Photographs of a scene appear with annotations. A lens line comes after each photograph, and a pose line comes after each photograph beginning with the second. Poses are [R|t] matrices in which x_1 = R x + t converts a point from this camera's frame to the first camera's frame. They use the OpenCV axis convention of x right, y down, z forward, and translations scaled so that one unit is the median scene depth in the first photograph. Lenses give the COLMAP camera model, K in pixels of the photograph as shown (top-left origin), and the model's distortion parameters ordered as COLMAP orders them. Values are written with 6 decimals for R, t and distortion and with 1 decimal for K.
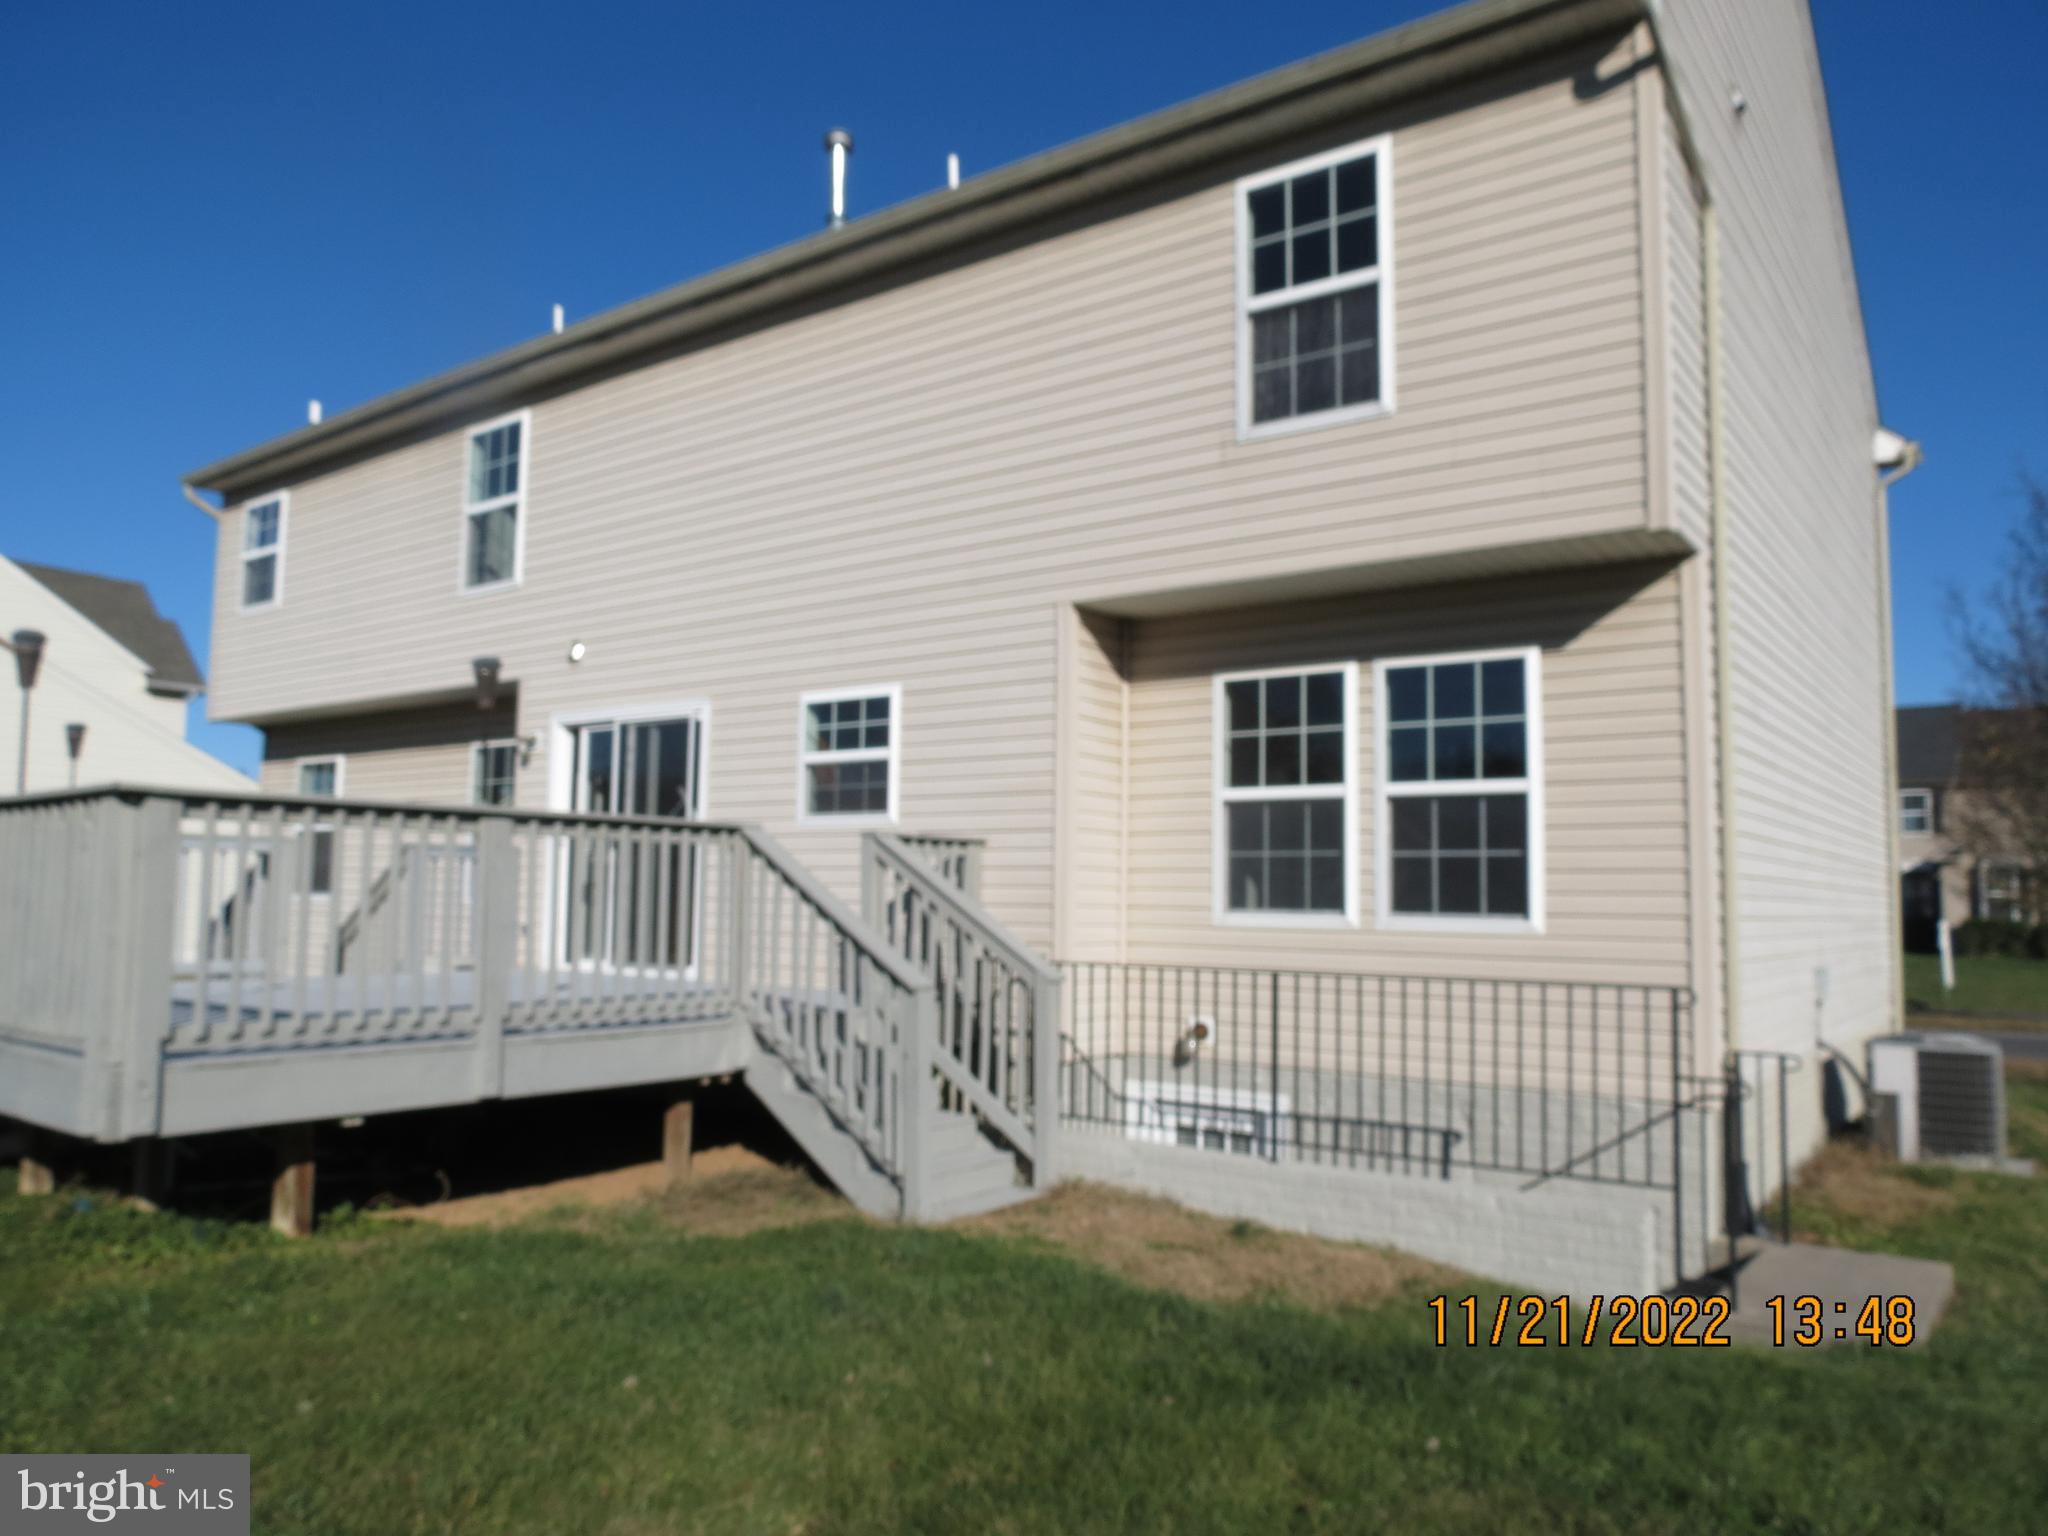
lens RADIAL K [[1447.8, 0, 1024.0], [0, 1447.8, 768.0], [0, 0, 1]] dist [-0.039804, 0.023563]
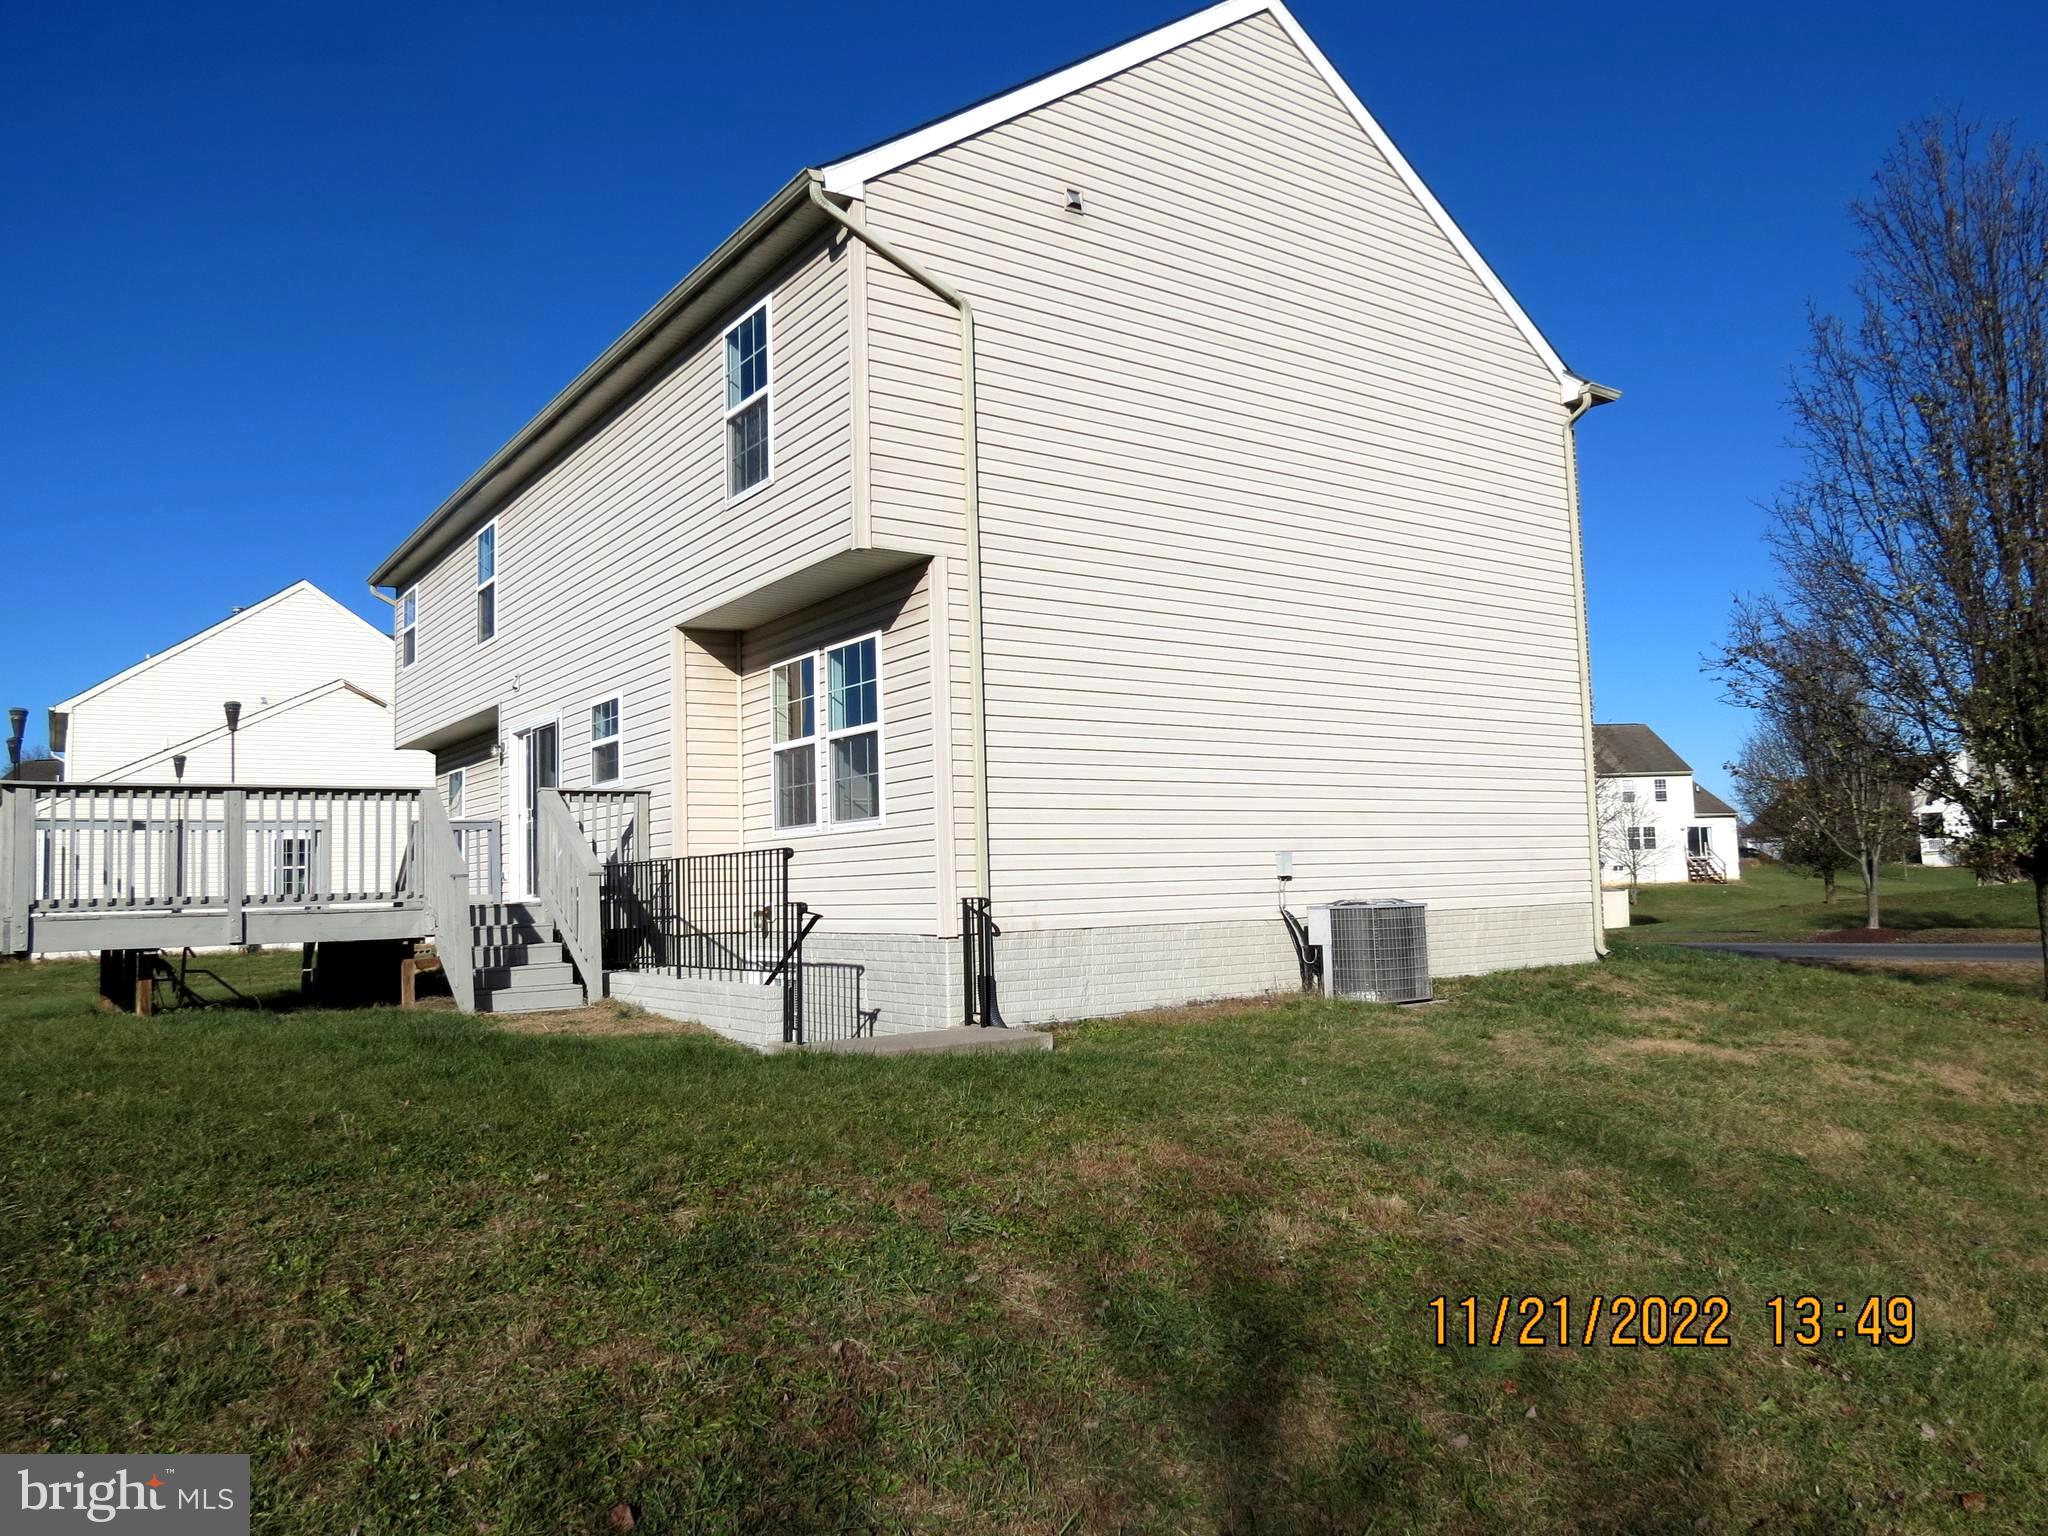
lens RADIAL K [[1447.8, 0, 1024.0], [0, 1447.8, 768.0], [0, 0, 1]] dist [-0.039804, 0.023563]
pose [[0.947913, -0.071528, -0.310395, 0.818634], [0.074871, 0.997193, -0.001147, 0.058832], [0.309606, -0.022153, 0.950607, -0.295643]]
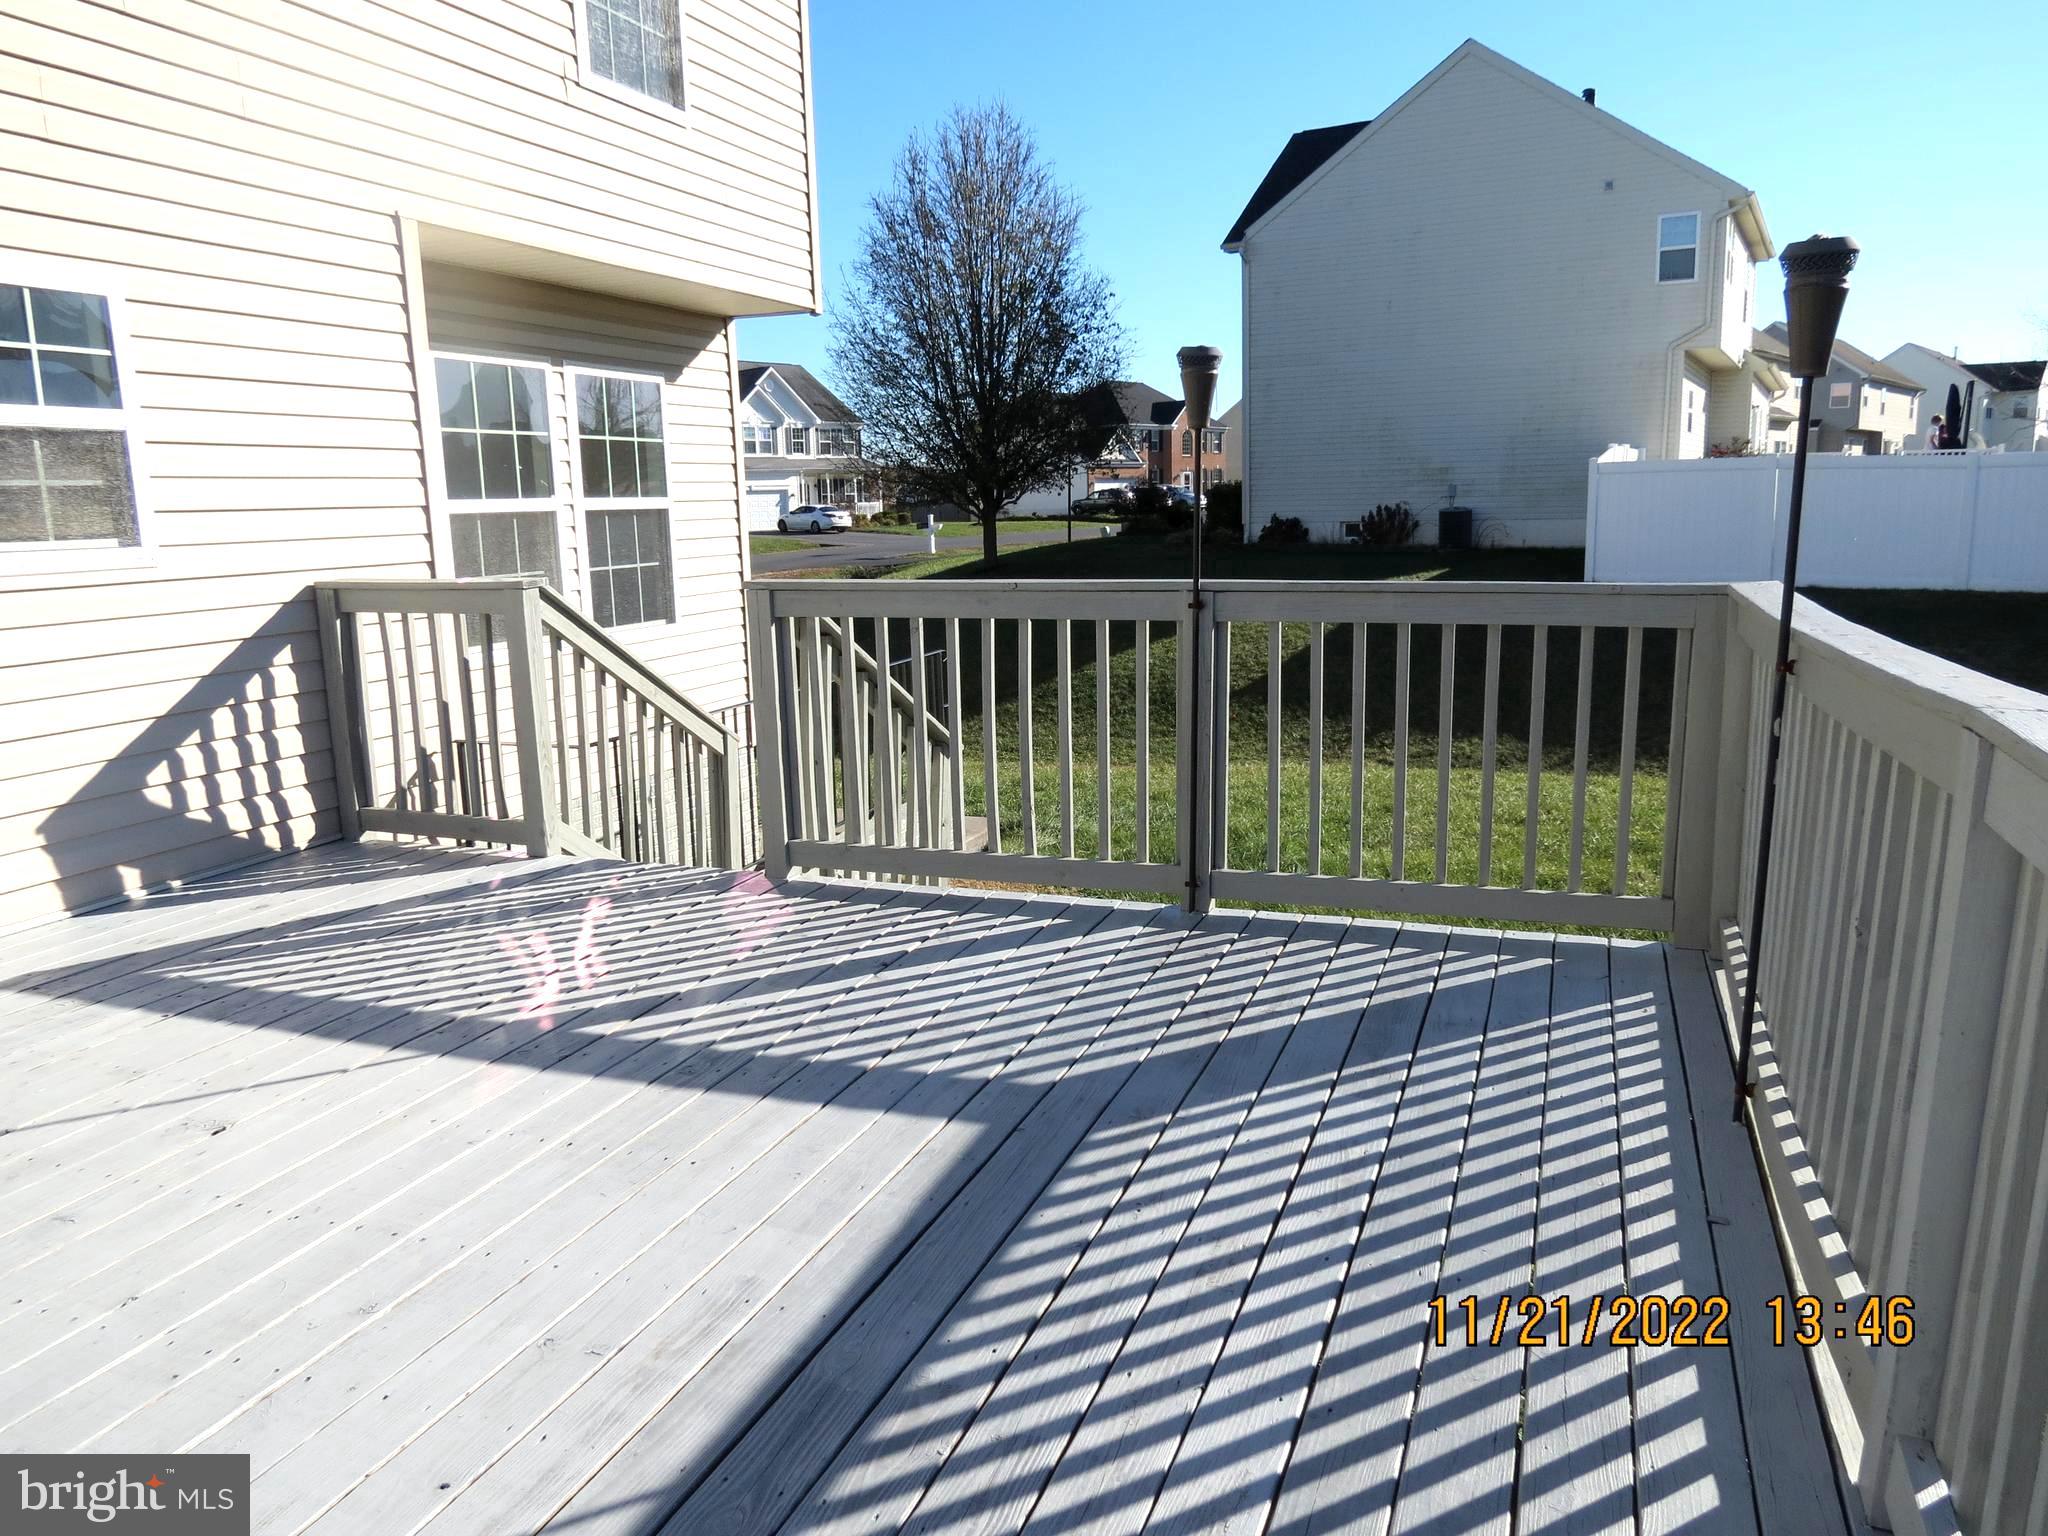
lens RADIAL K [[1447.8, 0, 1024.0], [0, 1447.8, 768.0], [0, 0, 1]] dist [-0.039804, 0.023563]
pose [[-0.276117, -0.183826, 0.943381, -0.720021], [-0.064395, 0.982872, 0.172674, 0.002875], [-0.958964, -0.013070, -0.283225, 0.916862]]
